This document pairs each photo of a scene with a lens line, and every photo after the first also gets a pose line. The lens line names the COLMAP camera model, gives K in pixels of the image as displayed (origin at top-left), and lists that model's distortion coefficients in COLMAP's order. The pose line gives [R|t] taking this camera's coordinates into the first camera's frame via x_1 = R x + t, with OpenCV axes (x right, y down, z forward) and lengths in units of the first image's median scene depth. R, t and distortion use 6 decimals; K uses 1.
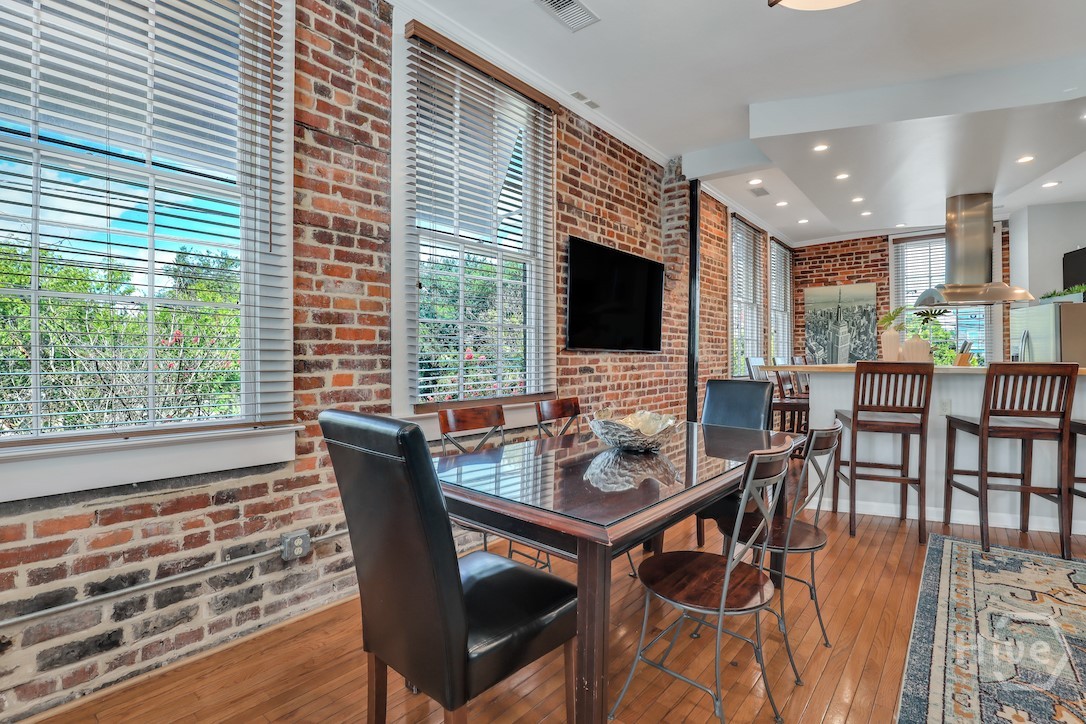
lens RADIAL K [[502.4, 0, 534.1], [0, 502.4, 361.5], [0, 0, 1]] dist [-0.038542, 0.005205]
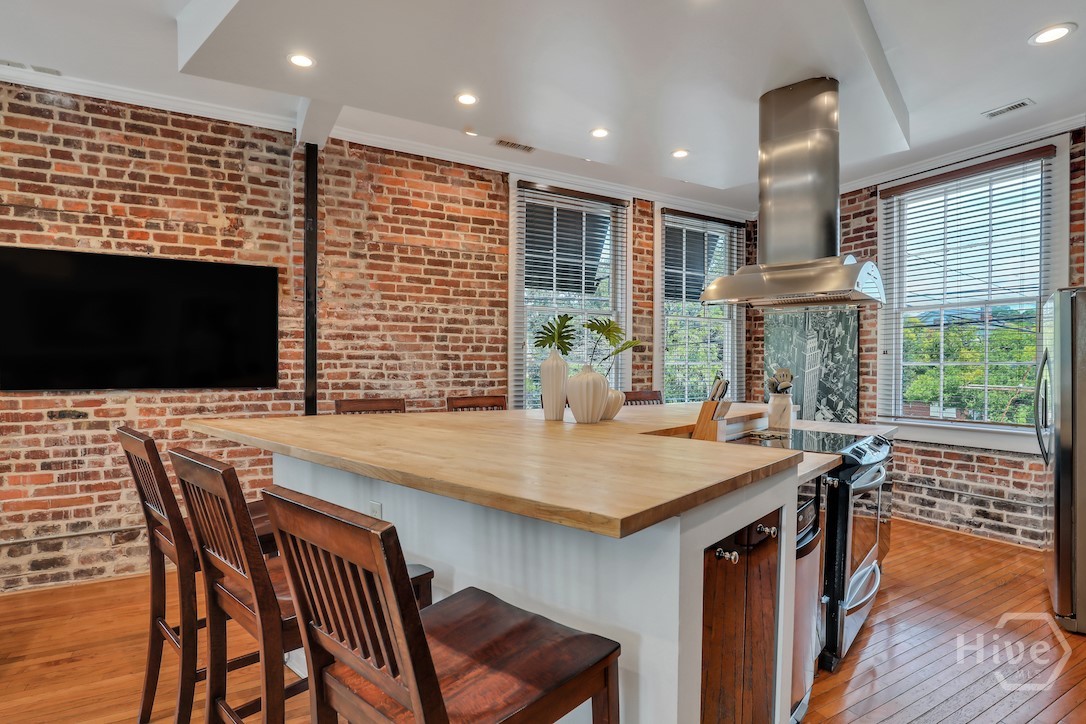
lens RADIAL K [[546.1, 0, 534.2], [0, 546.1, 379.5], [0, 0, 1]] dist [-0.038333, 0.010081]
pose [[0.936724, 0.011726, -0.349872, 1.077213], [-0.007303, 0.999876, 0.013959, -0.054584], [0.349992, -0.010520, 0.936694, 0.474395]]
